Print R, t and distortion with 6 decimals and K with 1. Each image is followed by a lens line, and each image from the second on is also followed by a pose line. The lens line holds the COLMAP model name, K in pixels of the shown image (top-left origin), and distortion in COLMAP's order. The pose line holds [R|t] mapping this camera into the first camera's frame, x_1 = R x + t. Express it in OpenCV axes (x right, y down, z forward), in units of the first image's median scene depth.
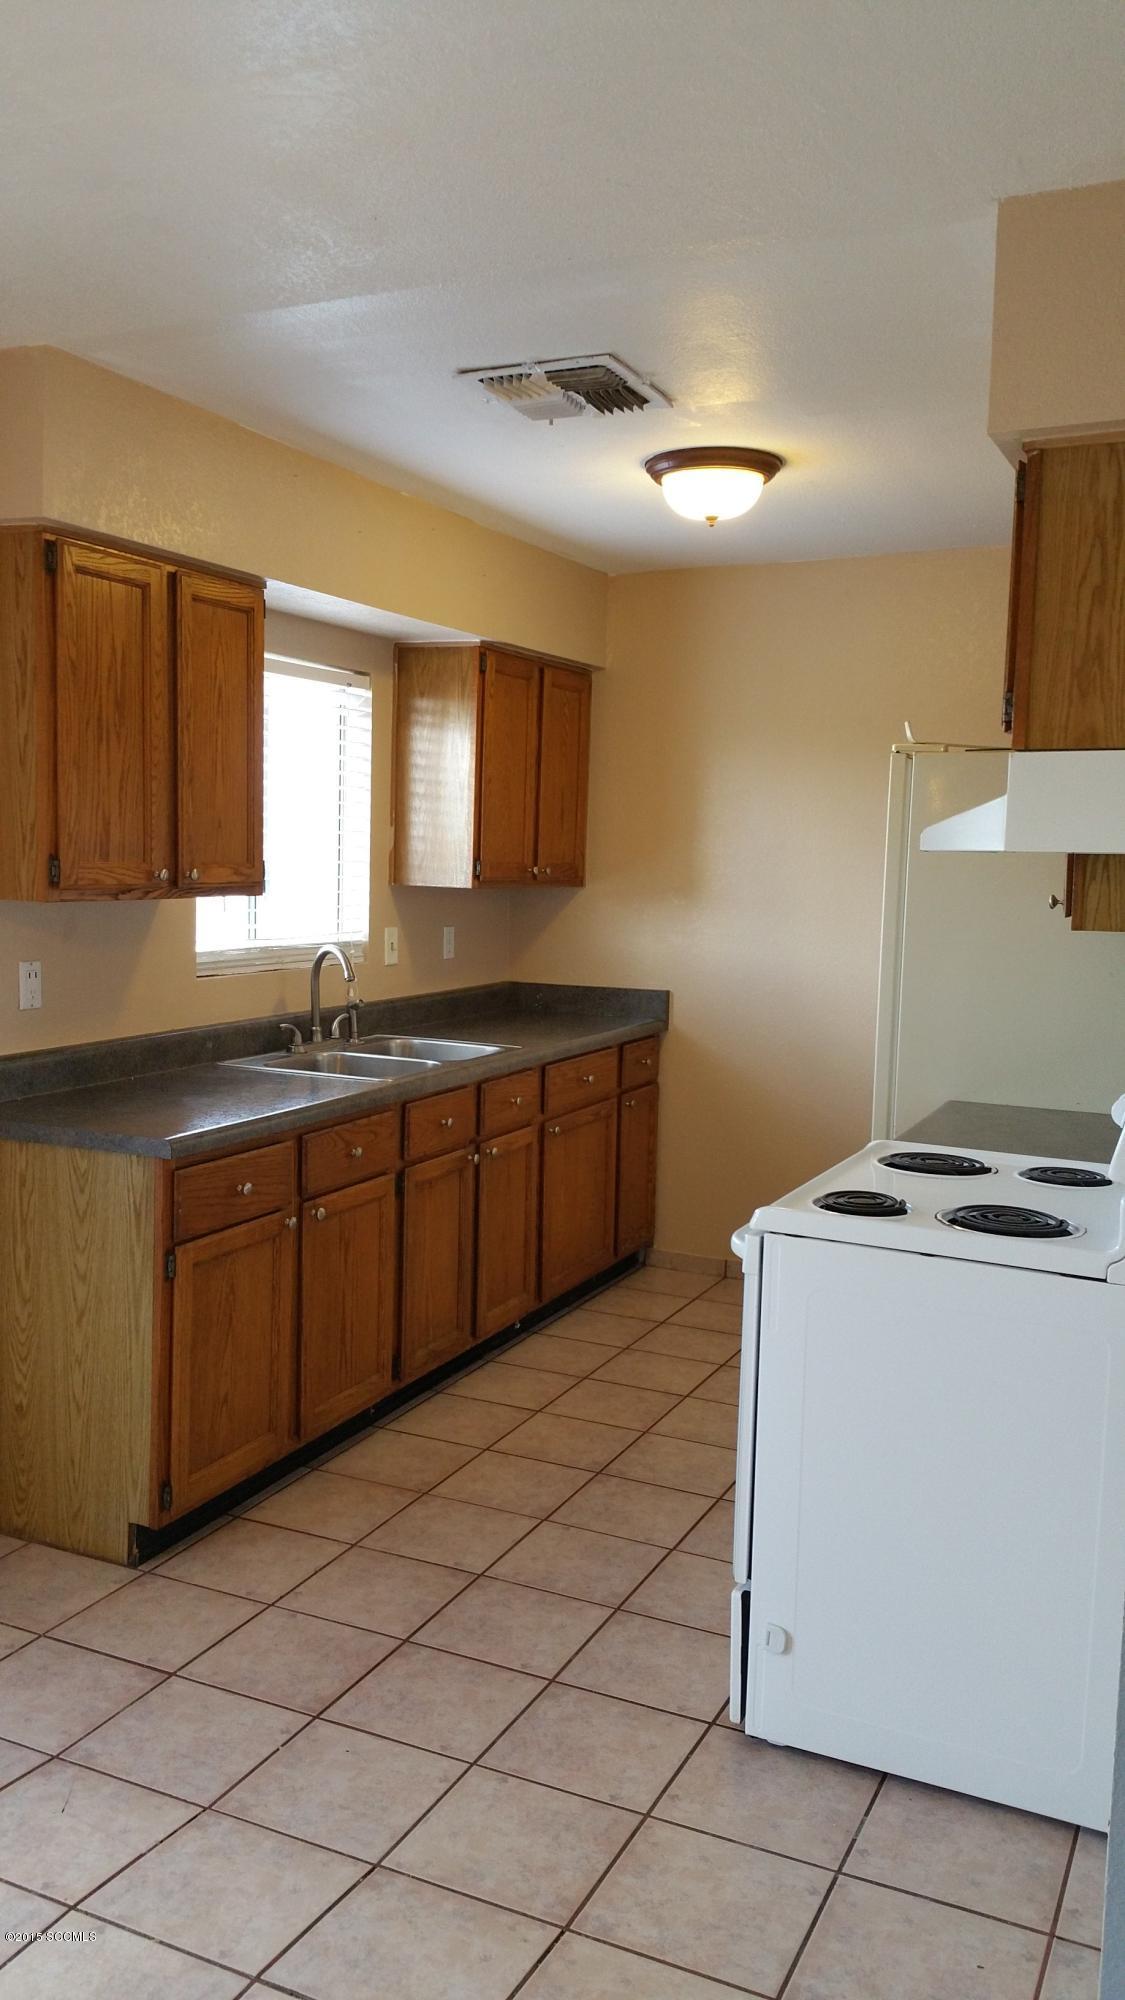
lens RADIAL K [[1643.4, 0, 551.0], [0, 1643.4, 982.7], [0, 0, 1]] dist [0.074267, -0.064794]
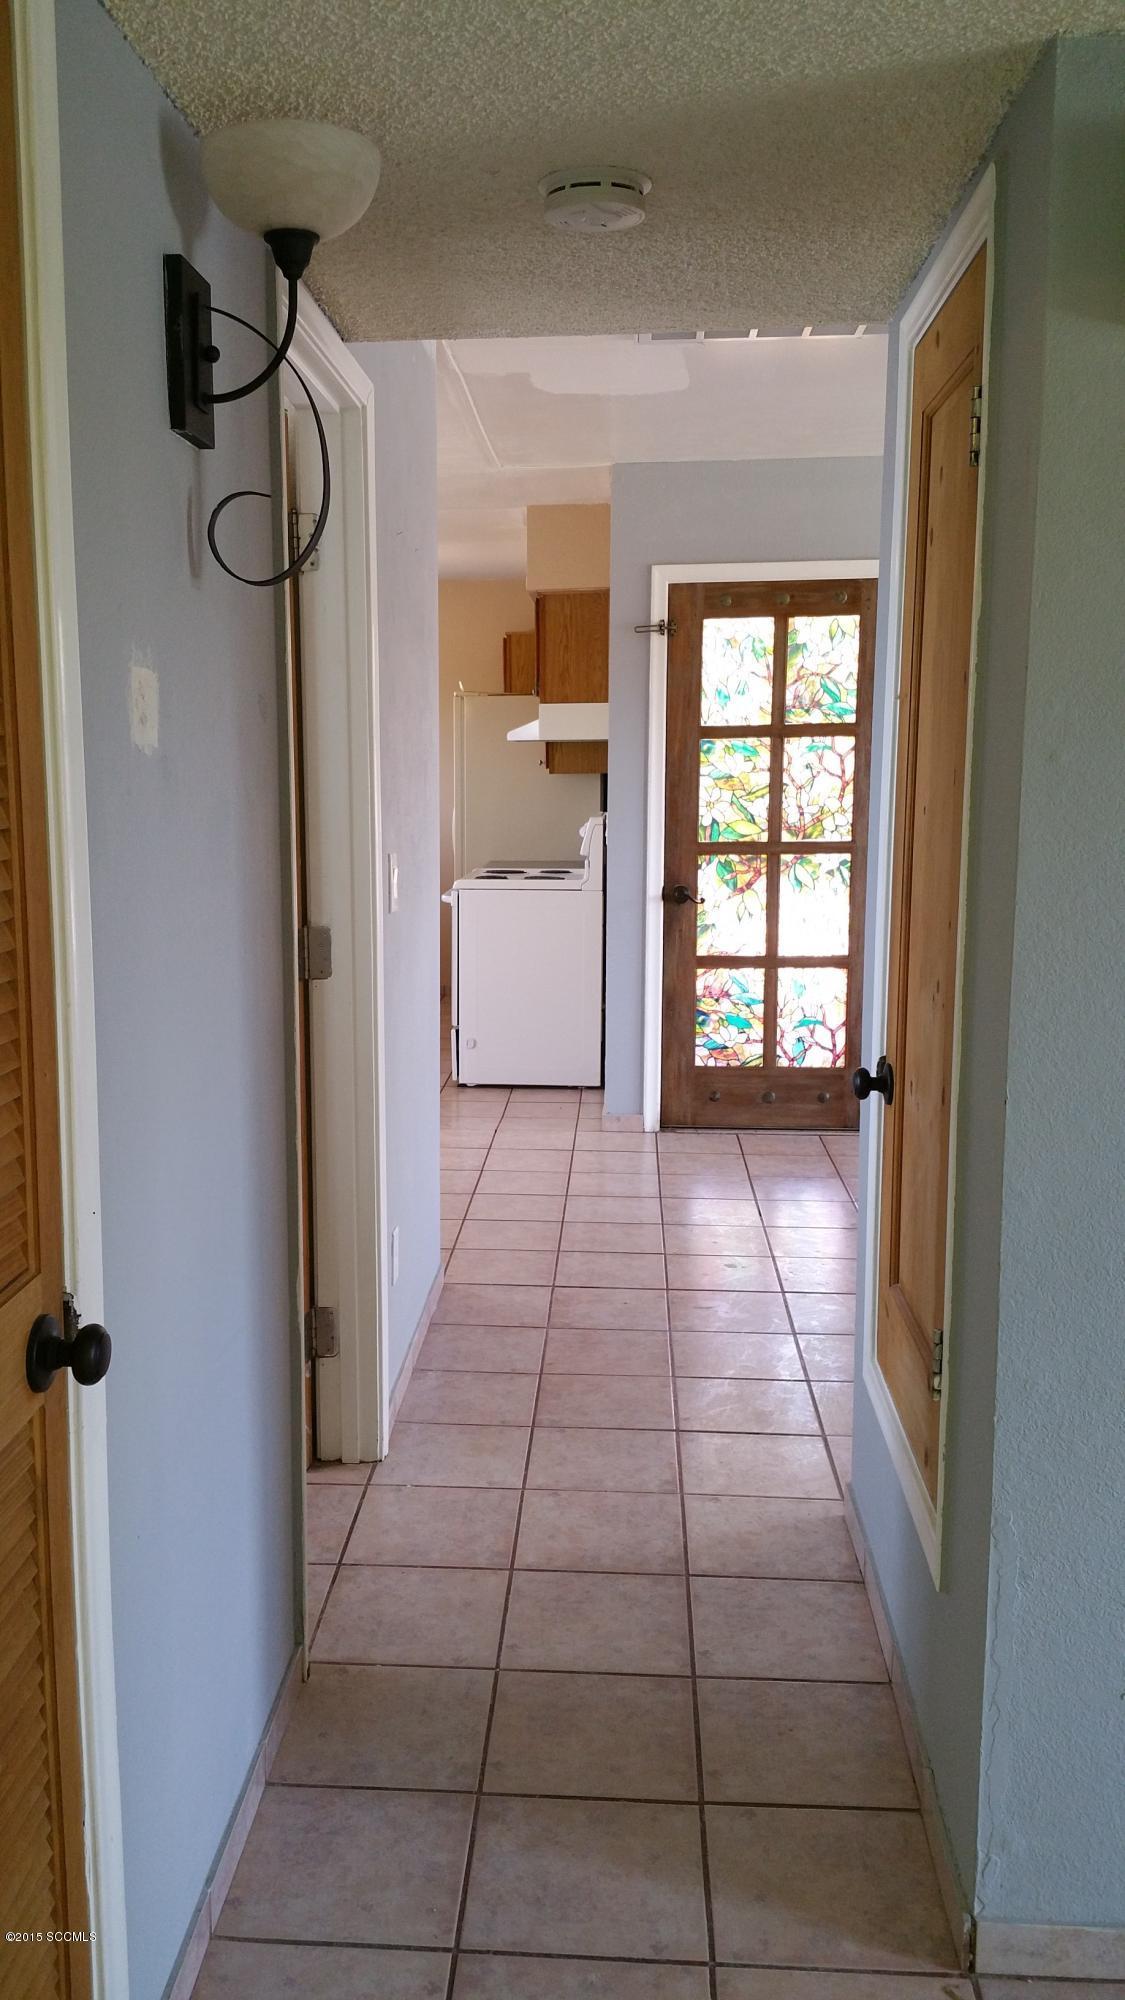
lens RADIAL K [[1643.4, 0, 556.2], [0, 1643.4, 989.4], [0, 0, 1]] dist [0.074267, -0.064794]
pose [[0.932744, -0.079340, 0.351701, -0.497094], [0.055228, 0.995416, 0.078085, 0.086527], [-0.356284, -0.053410, 0.932850, -1.134453]]
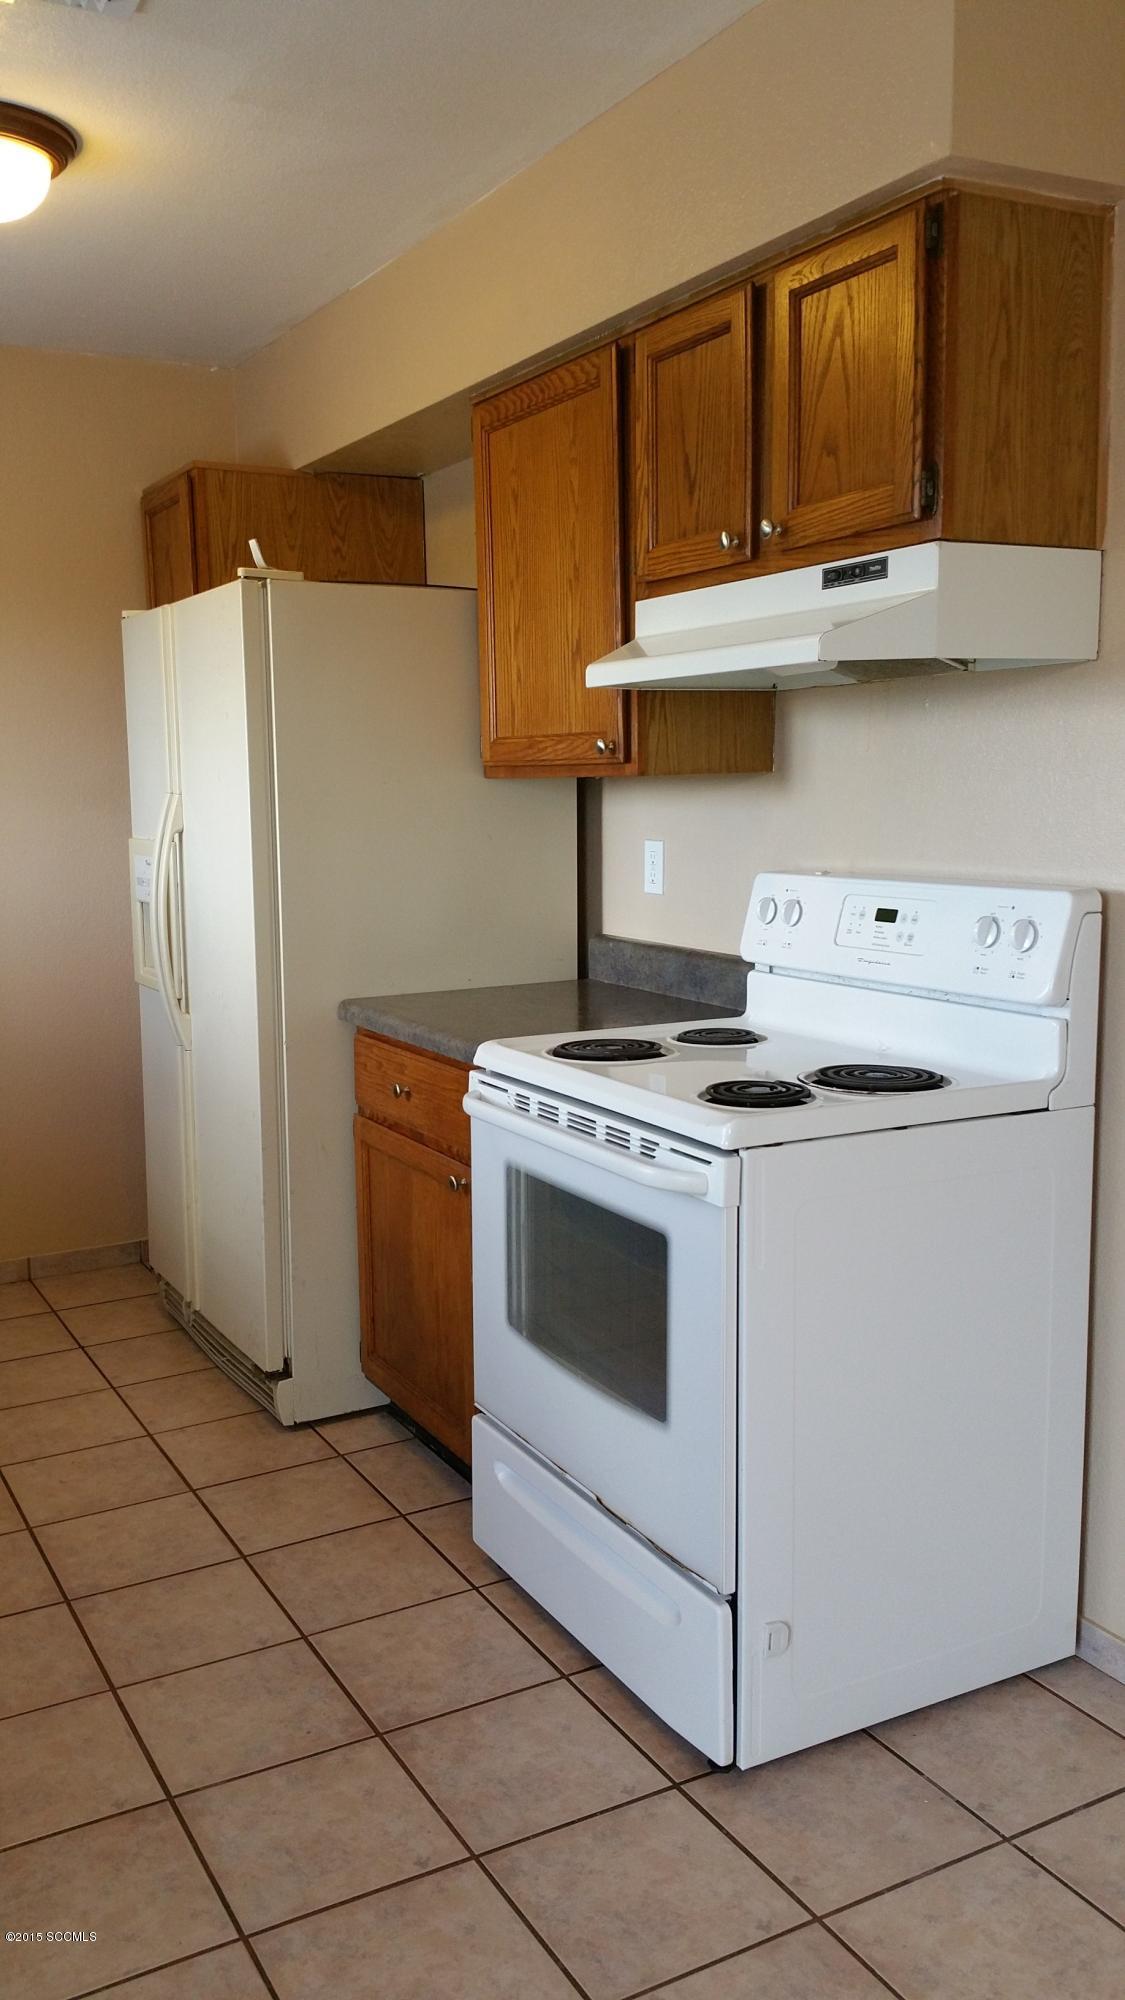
lens RADIAL K [[1643.4, 0, 552.8], [0, 1643.4, 983.2], [0, 0, 1]] dist [0.074267, -0.064794]
pose [[0.578008, -0.114498, 0.807958, -0.422471], [0.086338, 0.993131, 0.078974, 0.006329], [-0.811451, 0.024110, 0.583923, 0.473994]]
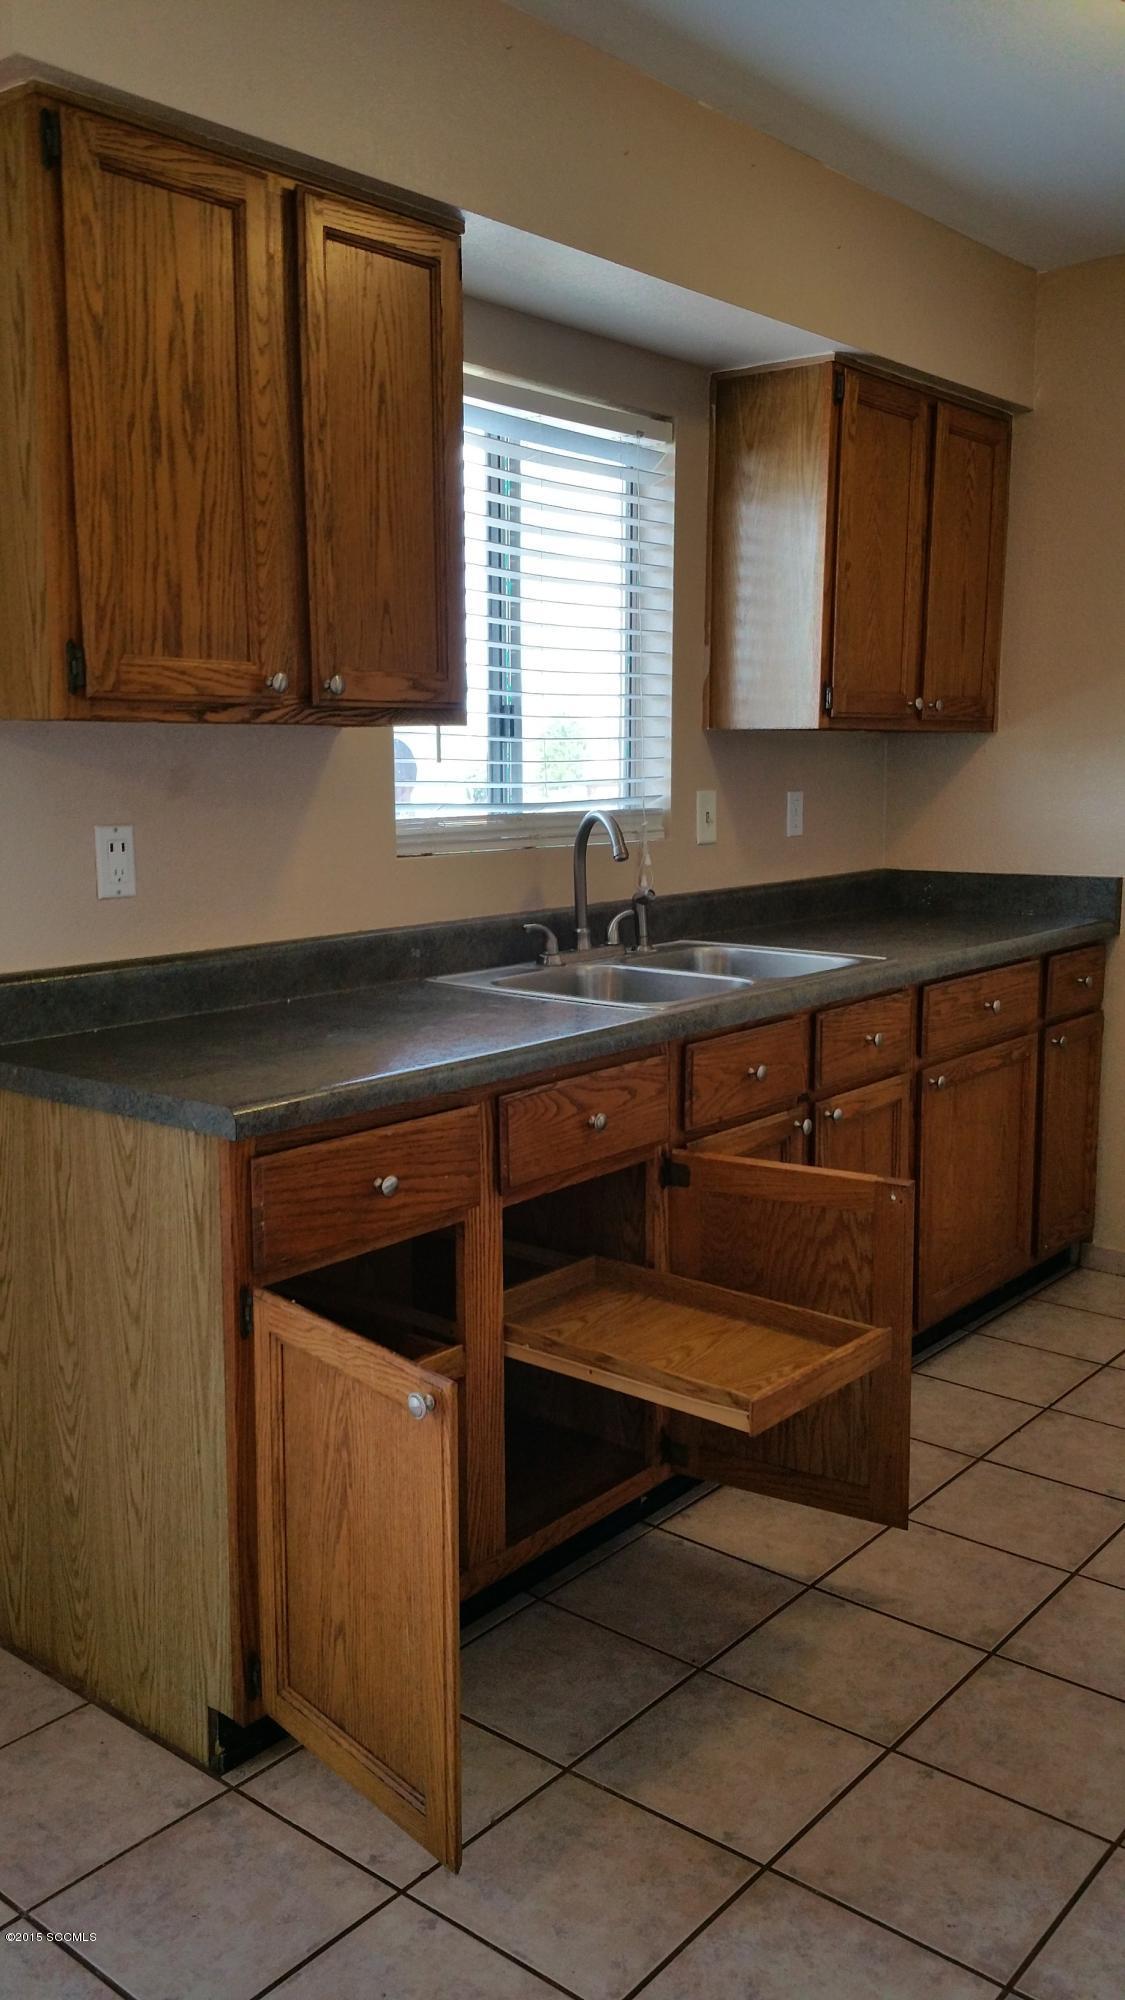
lens RADIAL K [[1643.4, 0, 553.9], [0, 1643.4, 1004.6], [0, 0, 1]] dist [0.074267, -0.064794]
pose [[0.967049, 0.009333, -0.254418, 0.029952], [0.007073, 0.997957, 0.063493, 0.019116], [0.254491, -0.063201, 0.965008, 0.420243]]
